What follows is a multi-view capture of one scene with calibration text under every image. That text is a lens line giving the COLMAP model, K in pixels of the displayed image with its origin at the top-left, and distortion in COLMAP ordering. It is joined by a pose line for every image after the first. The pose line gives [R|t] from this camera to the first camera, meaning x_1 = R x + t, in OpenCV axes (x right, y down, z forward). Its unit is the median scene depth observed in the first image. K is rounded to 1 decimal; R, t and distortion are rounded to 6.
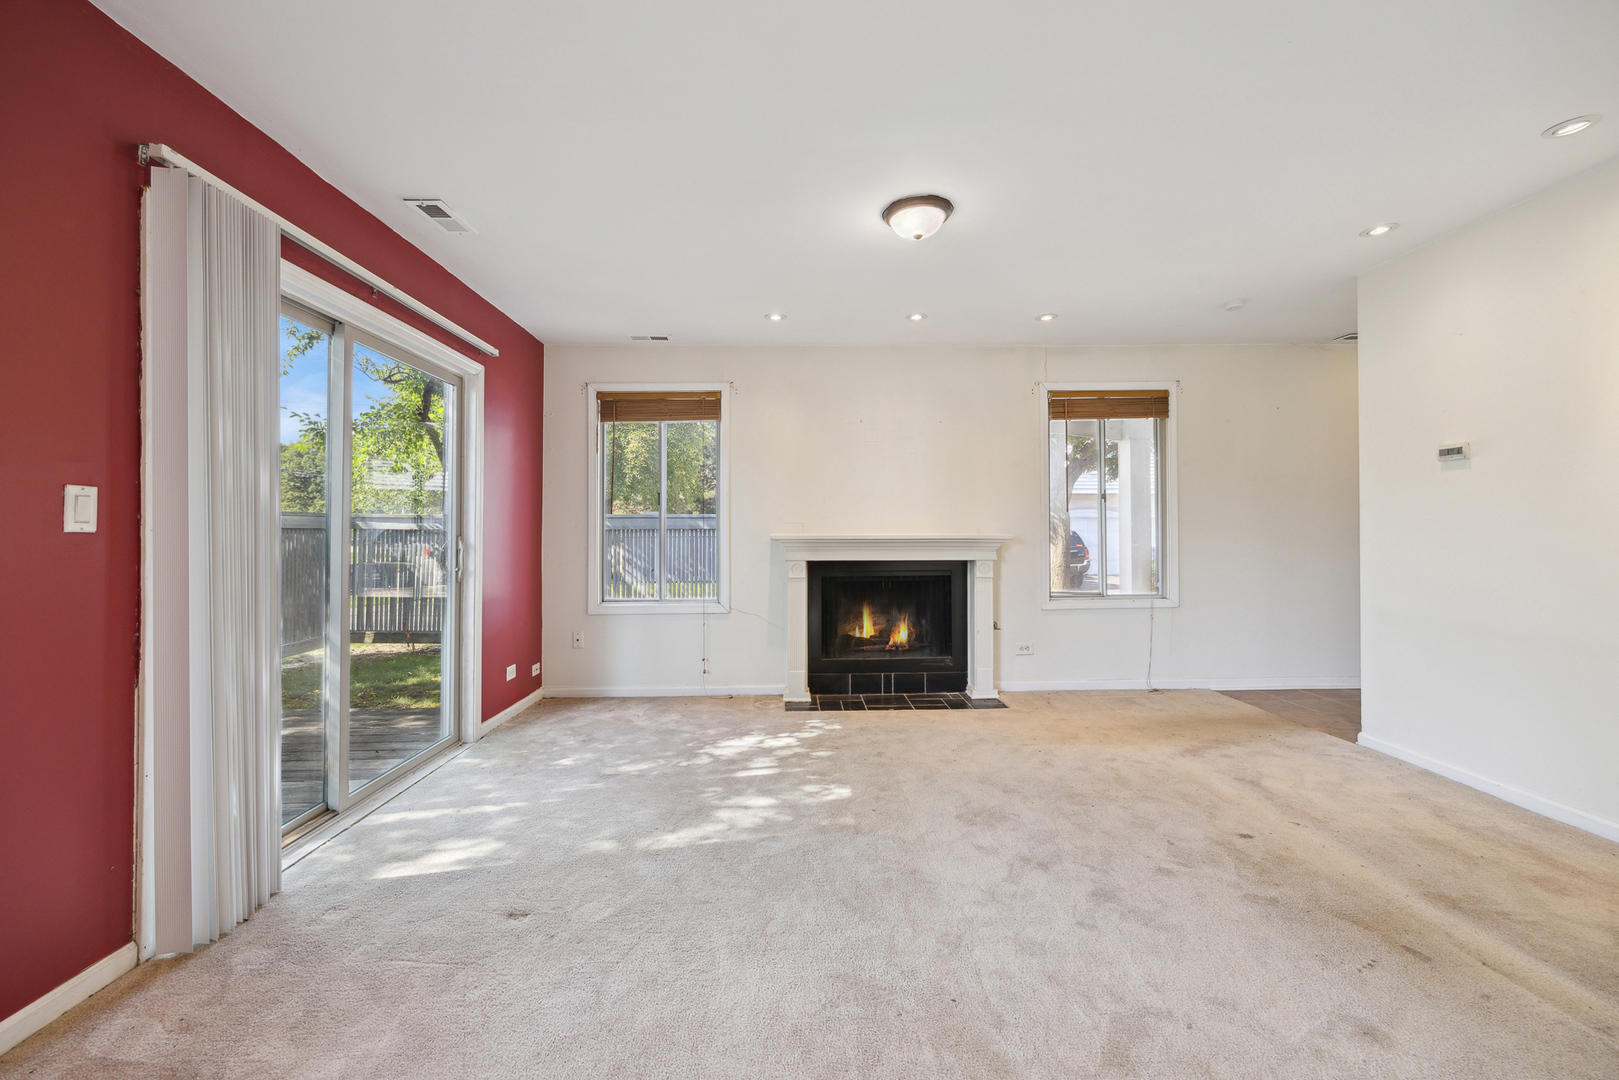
lens RADIAL K [[658.2, 0, 806.5], [0, 658.2, 528.6], [0, 0, 1]] dist [-0.003972, -0.000209]
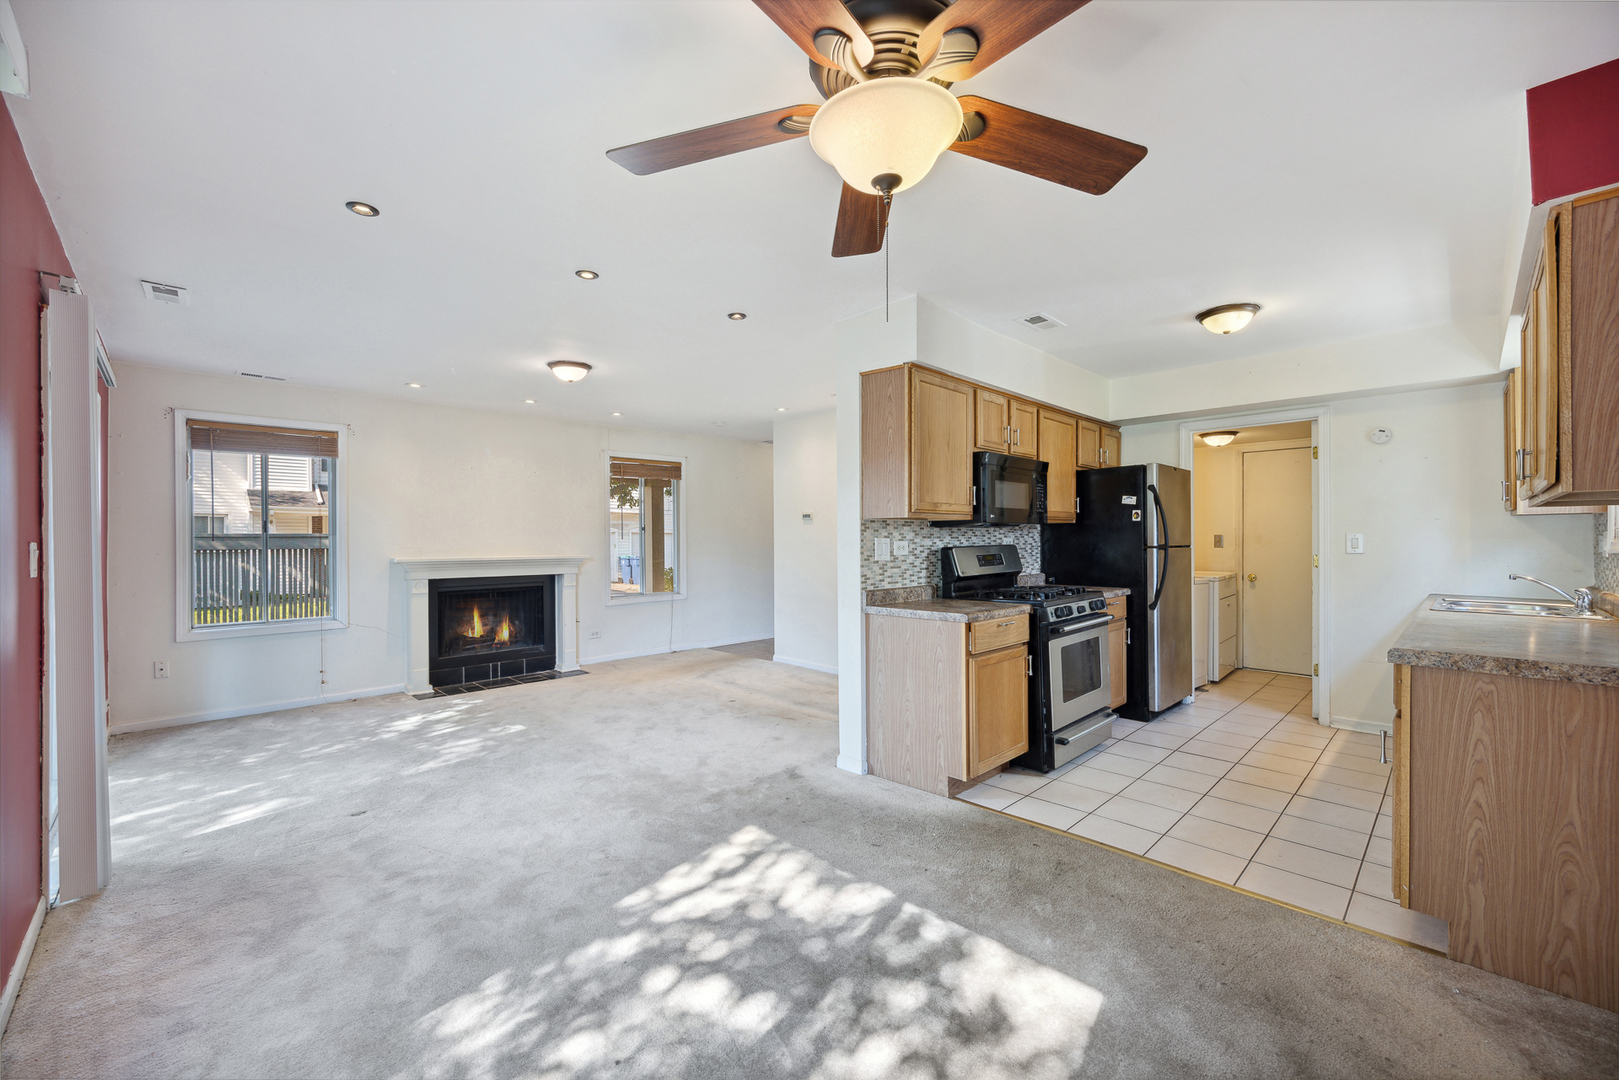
lens RADIAL K [[648.3, 0, 806.4], [0, 648.3, 541.2], [0, 0, 1]] dist [-0.001710, -0.000389]
pose [[0.730418, -0.001521, 0.682999, -0.416025], [-0.000940, 0.999994, 0.003233, -0.035776], [-0.683000, -0.003003, 0.730412, -0.490201]]
